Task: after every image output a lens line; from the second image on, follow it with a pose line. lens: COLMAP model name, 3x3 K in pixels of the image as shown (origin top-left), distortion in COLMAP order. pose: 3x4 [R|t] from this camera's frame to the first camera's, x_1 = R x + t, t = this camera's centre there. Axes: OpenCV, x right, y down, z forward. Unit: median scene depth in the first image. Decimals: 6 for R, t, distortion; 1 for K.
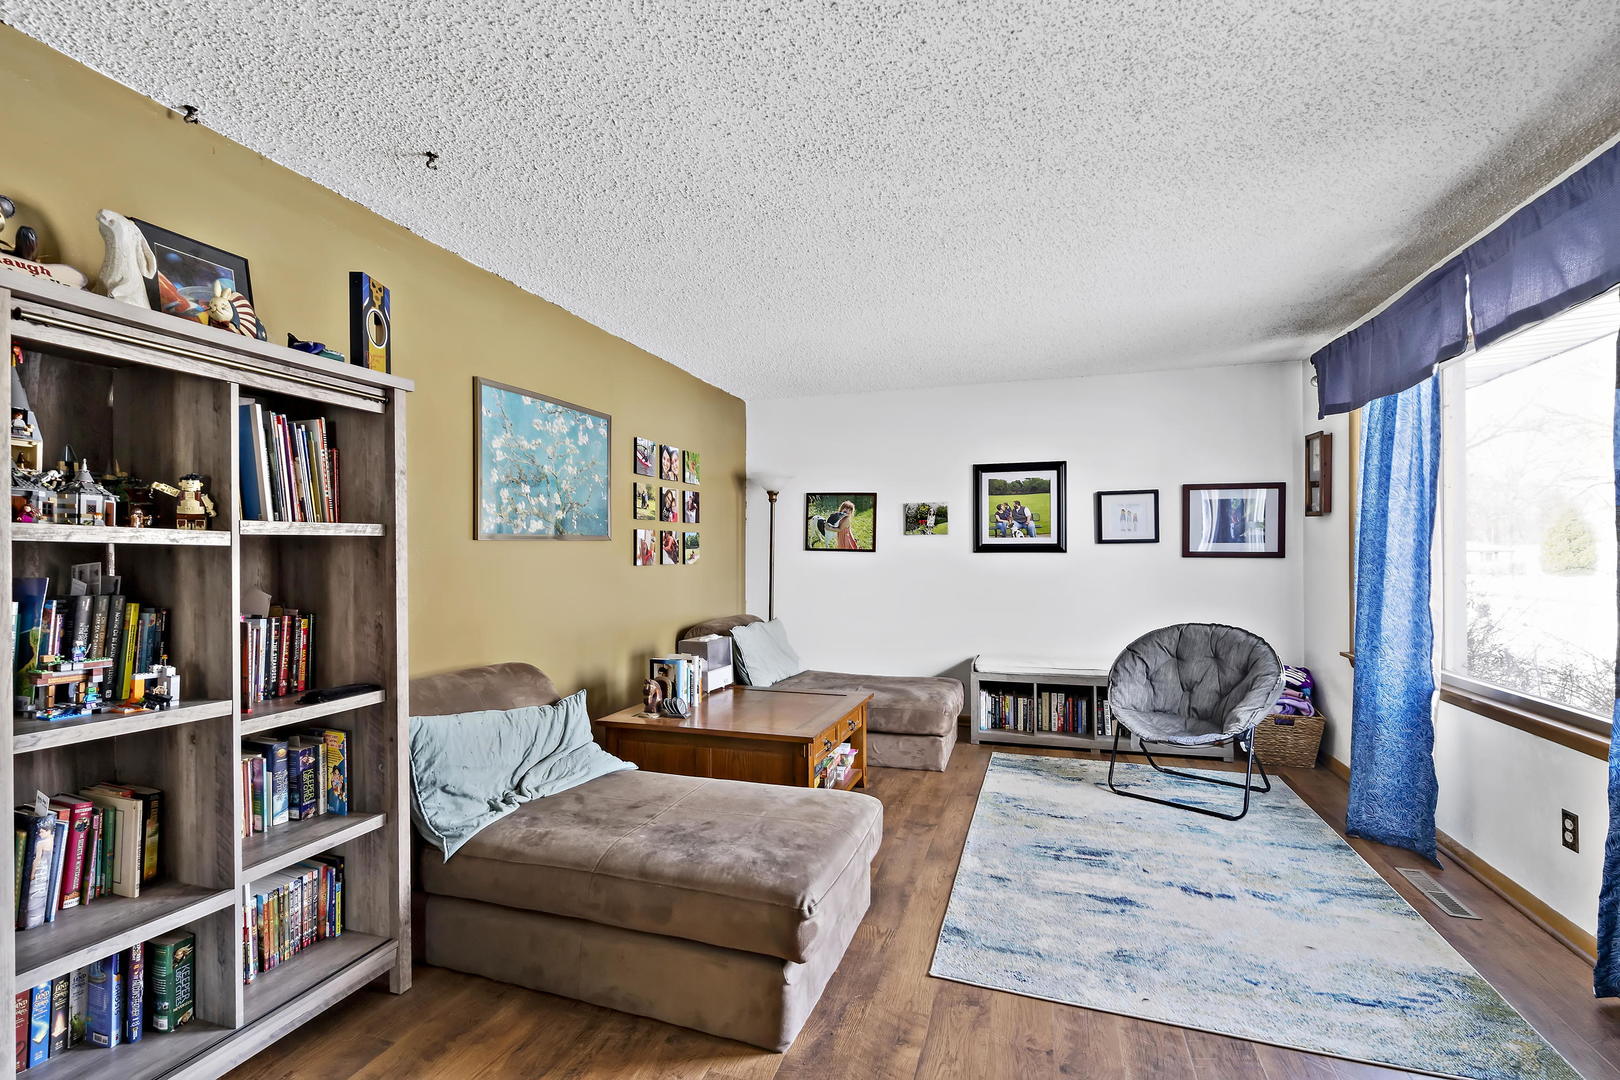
lens RADIAL K [[748.3, 0, 796.4], [0, 748.3, 541.5], [0, 0, 1]] dist [0.001134, 0.000379]
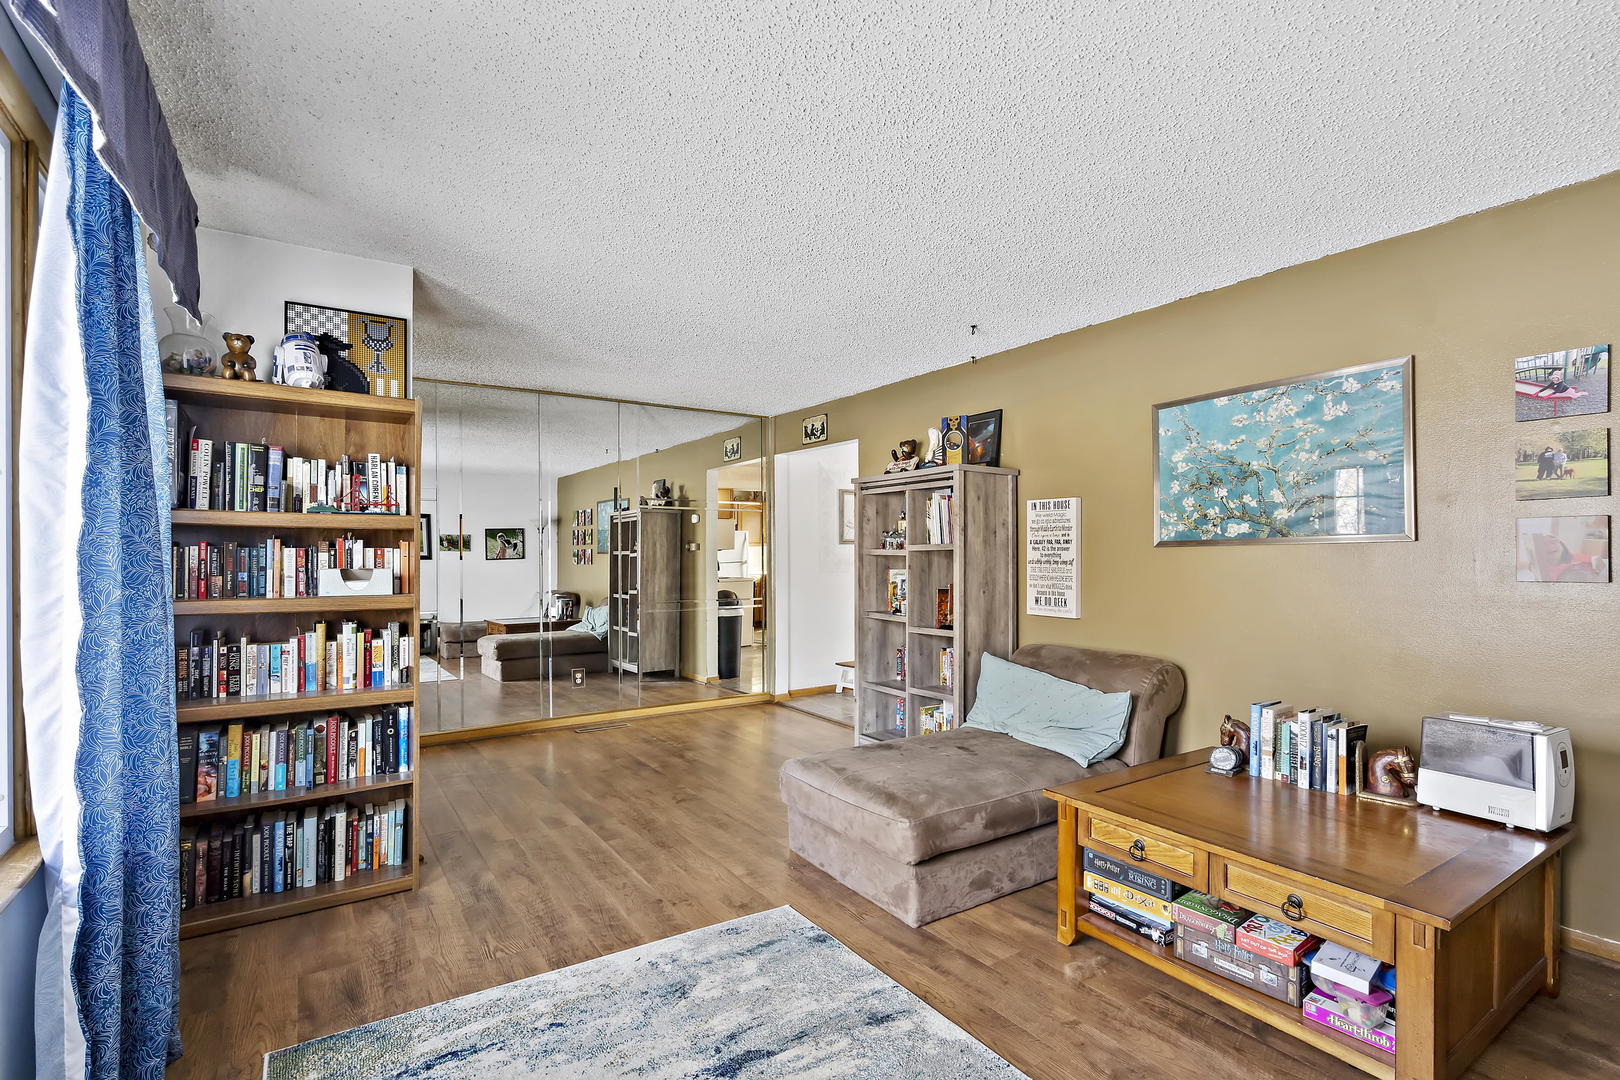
lens RADIAL K [[748.3, 0, 796.4], [0, 748.3, 541.5], [0, 0, 1]] dist [0.001134, 0.000379]
pose [[-0.621553, -0.015392, -0.783221, 0.781609], [0.012217, 0.999495, -0.029338, 0.015865], [0.783277, -0.027803, -0.621051, 1.231037]]
